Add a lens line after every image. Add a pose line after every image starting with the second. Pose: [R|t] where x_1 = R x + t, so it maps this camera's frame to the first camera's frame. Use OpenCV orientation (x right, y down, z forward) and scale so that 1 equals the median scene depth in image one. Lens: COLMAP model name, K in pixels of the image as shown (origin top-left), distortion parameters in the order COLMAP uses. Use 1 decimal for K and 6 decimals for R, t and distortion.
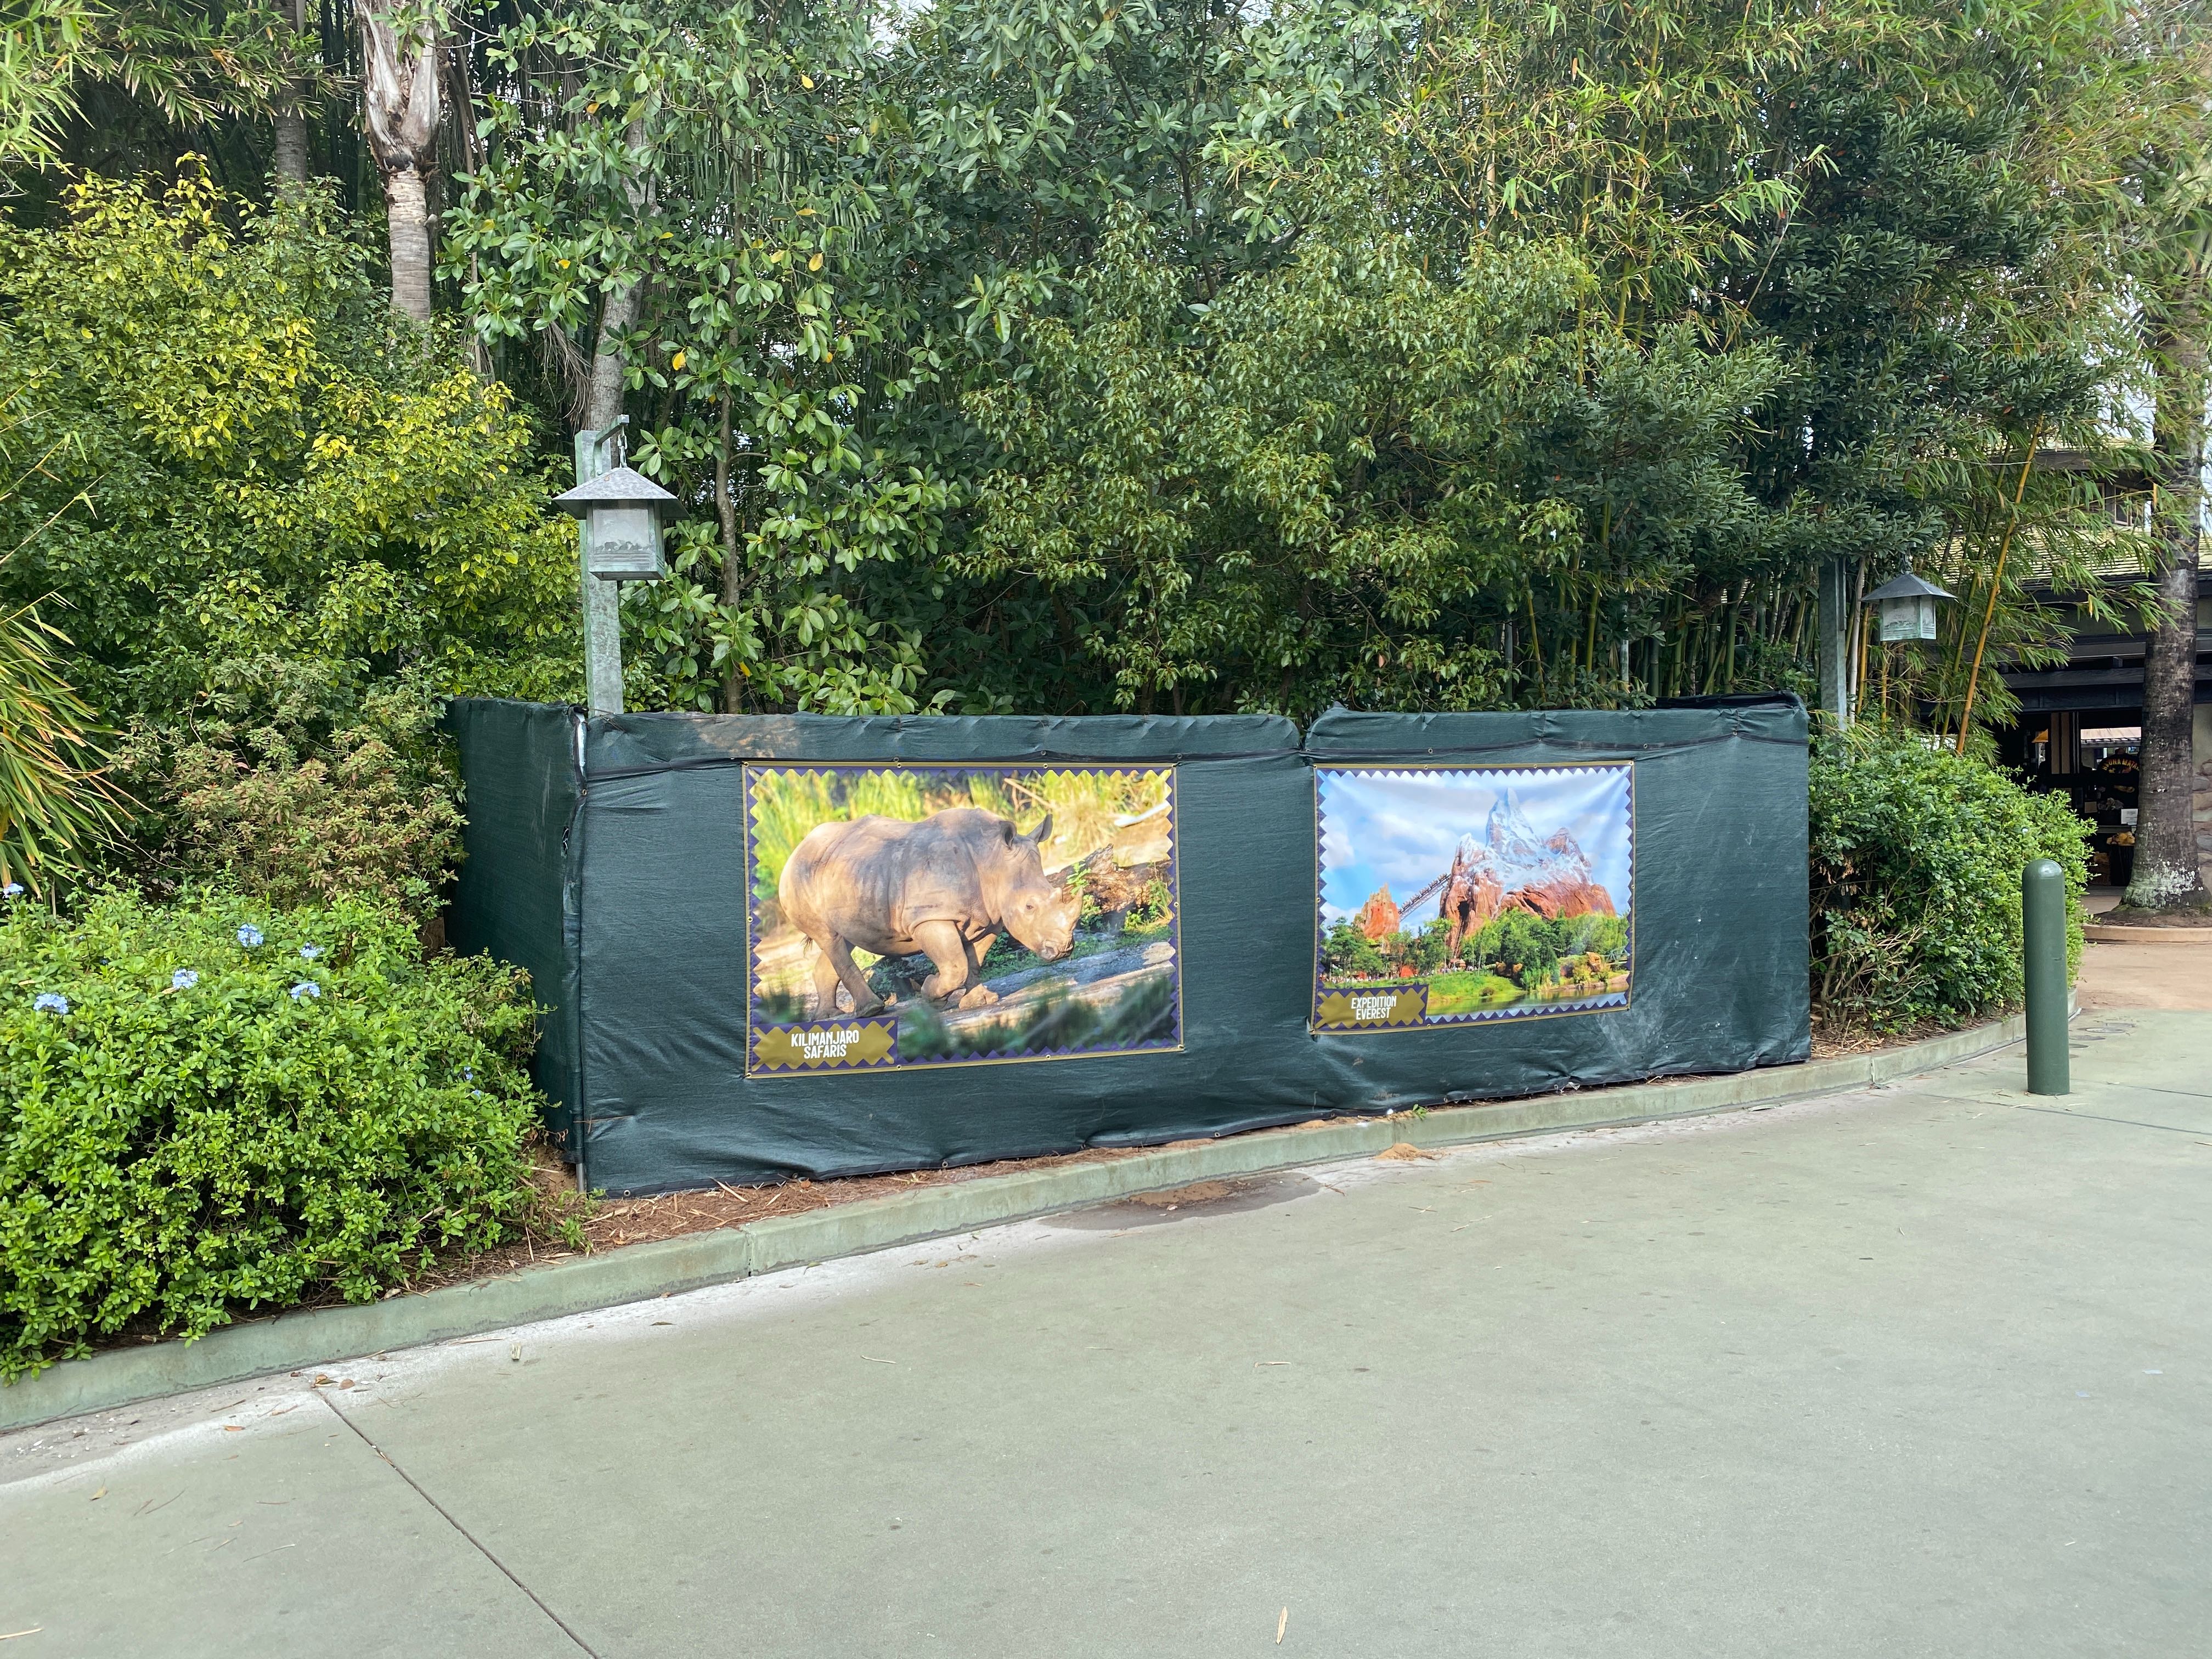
lens RADIAL K [[1625.0, 0, 1106.0], [0, 1625.0, 829.5], [0, 0, 1]] dist [0.154325, -0.257303]
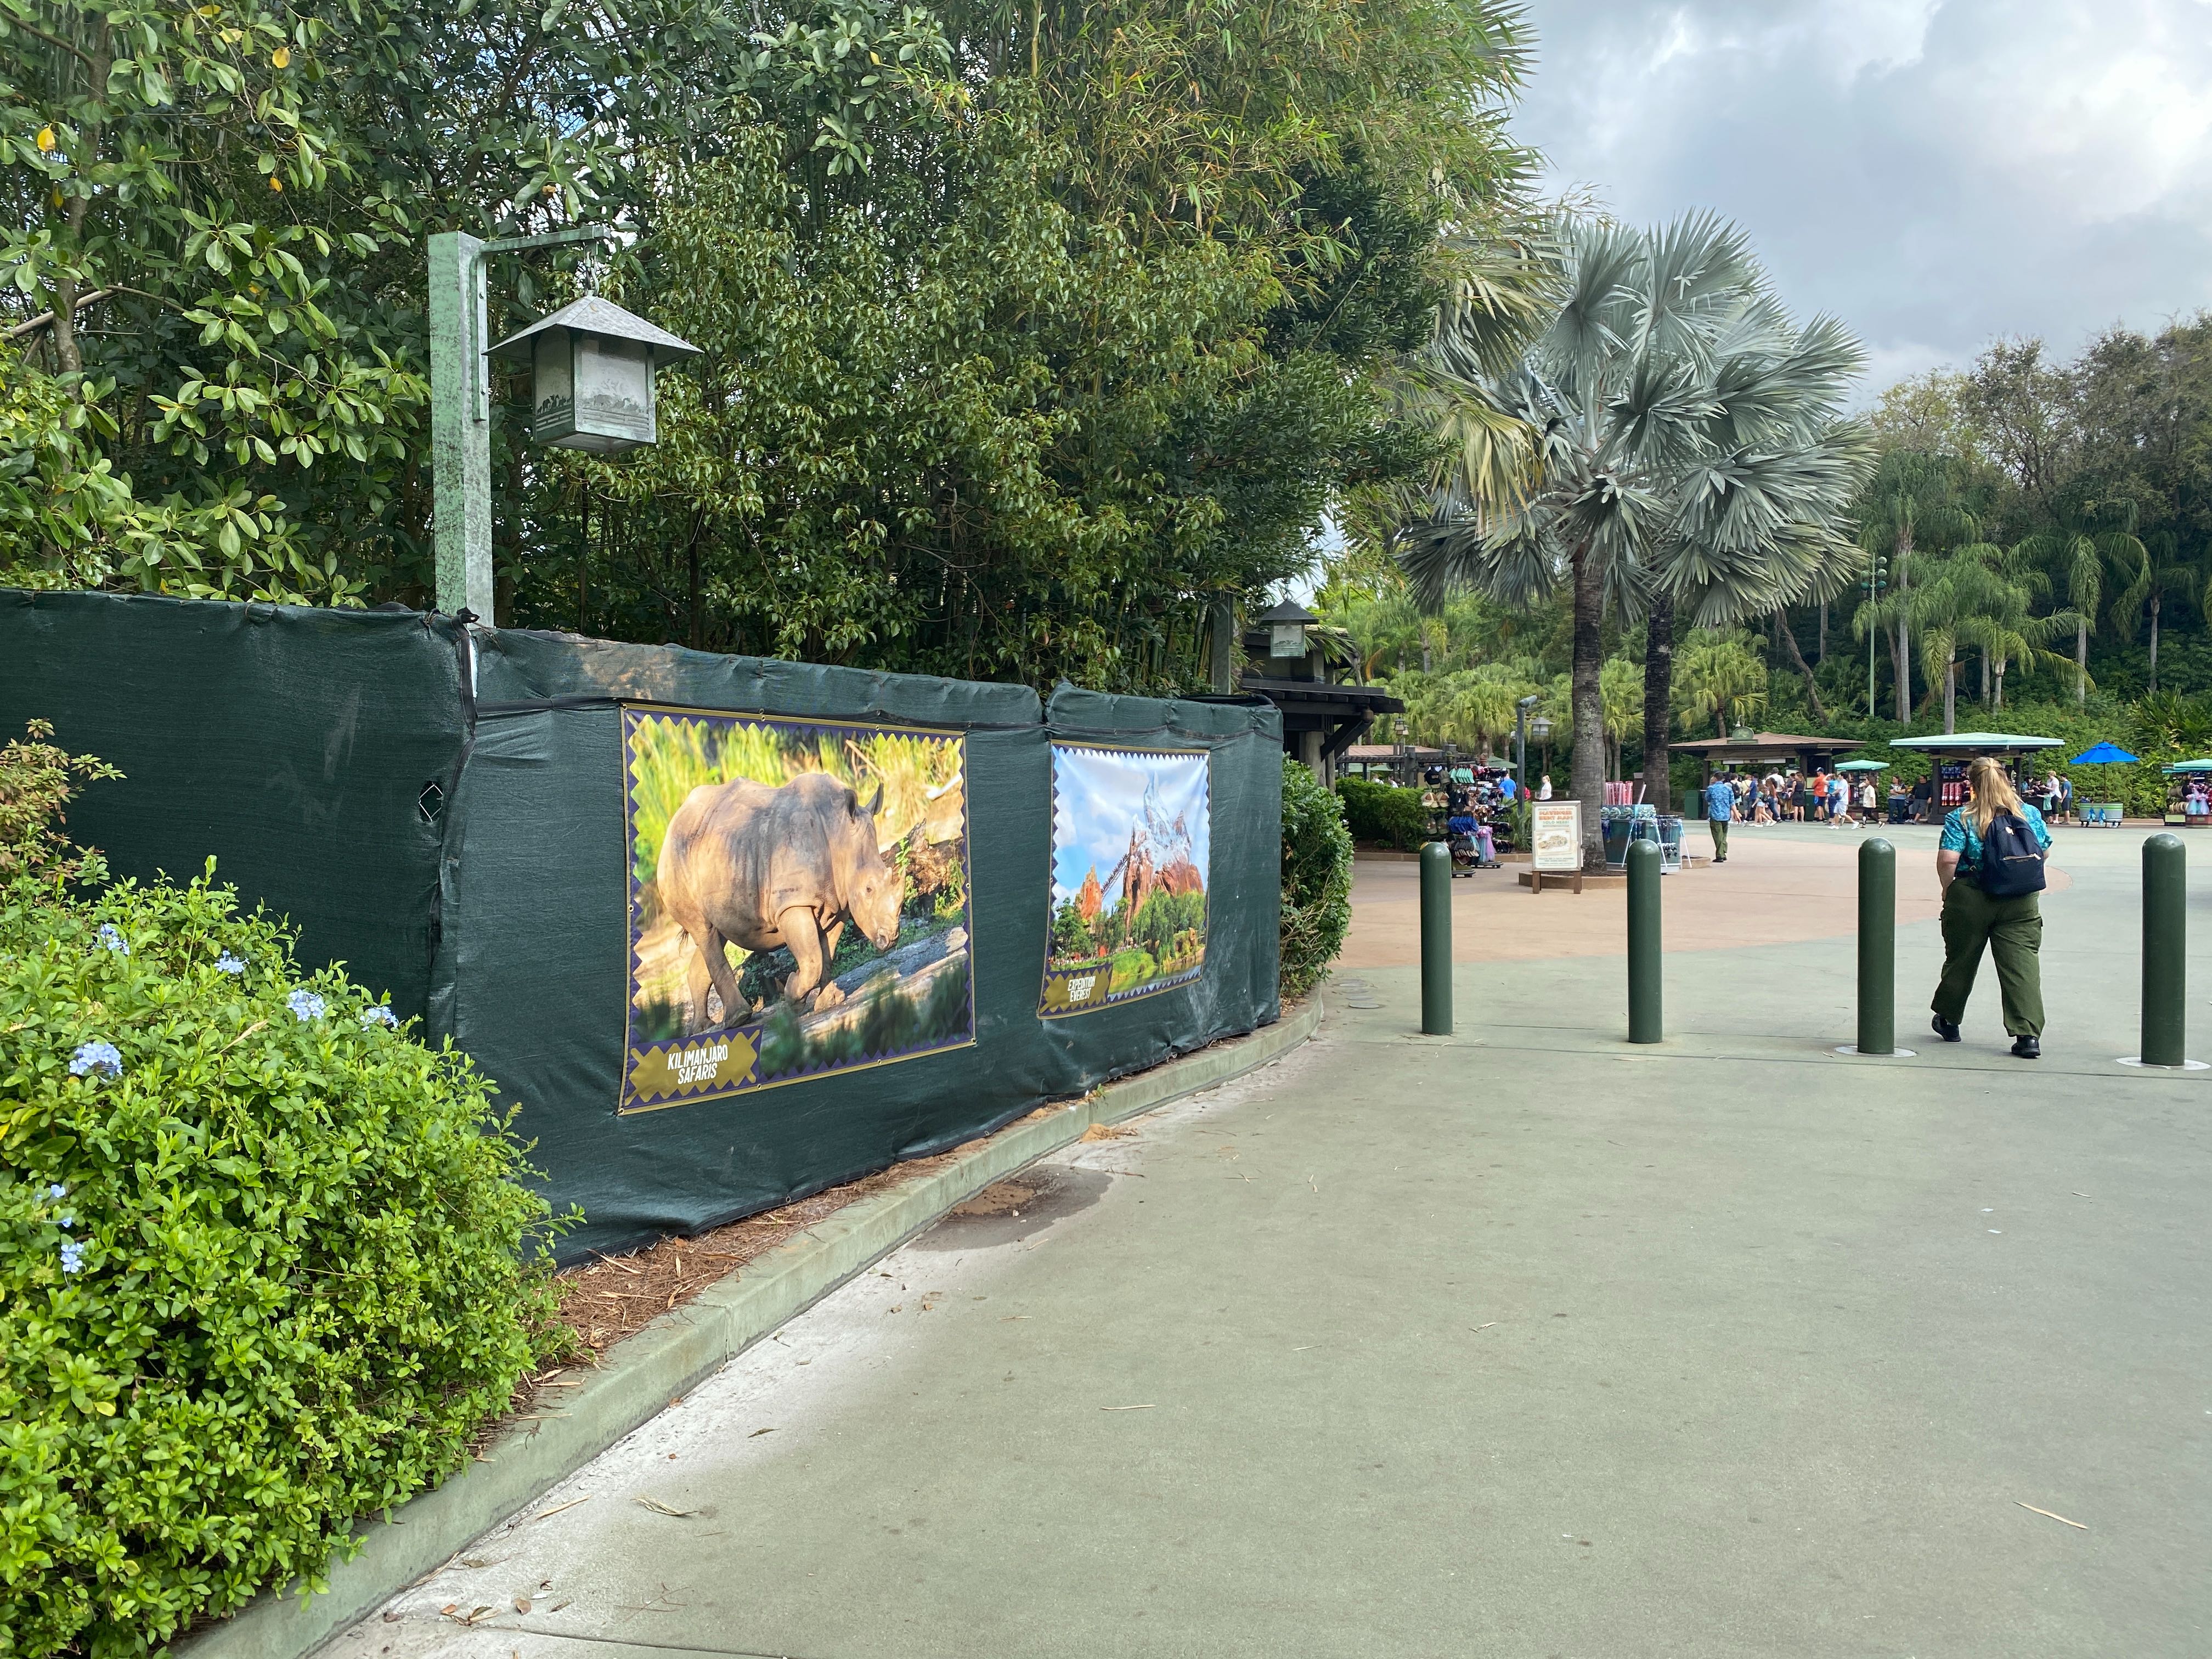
lens RADIAL K [[1625.0, 0, 1106.0], [0, 1625.0, 829.5], [0, 0, 1]] dist [0.154325, -0.257303]
pose [[0.798275, 0.005120, 0.602271, -0.473640], [-0.003310, 0.999986, -0.004113, 0.018919], [-0.602284, 0.001290, 0.798281, 0.232811]]
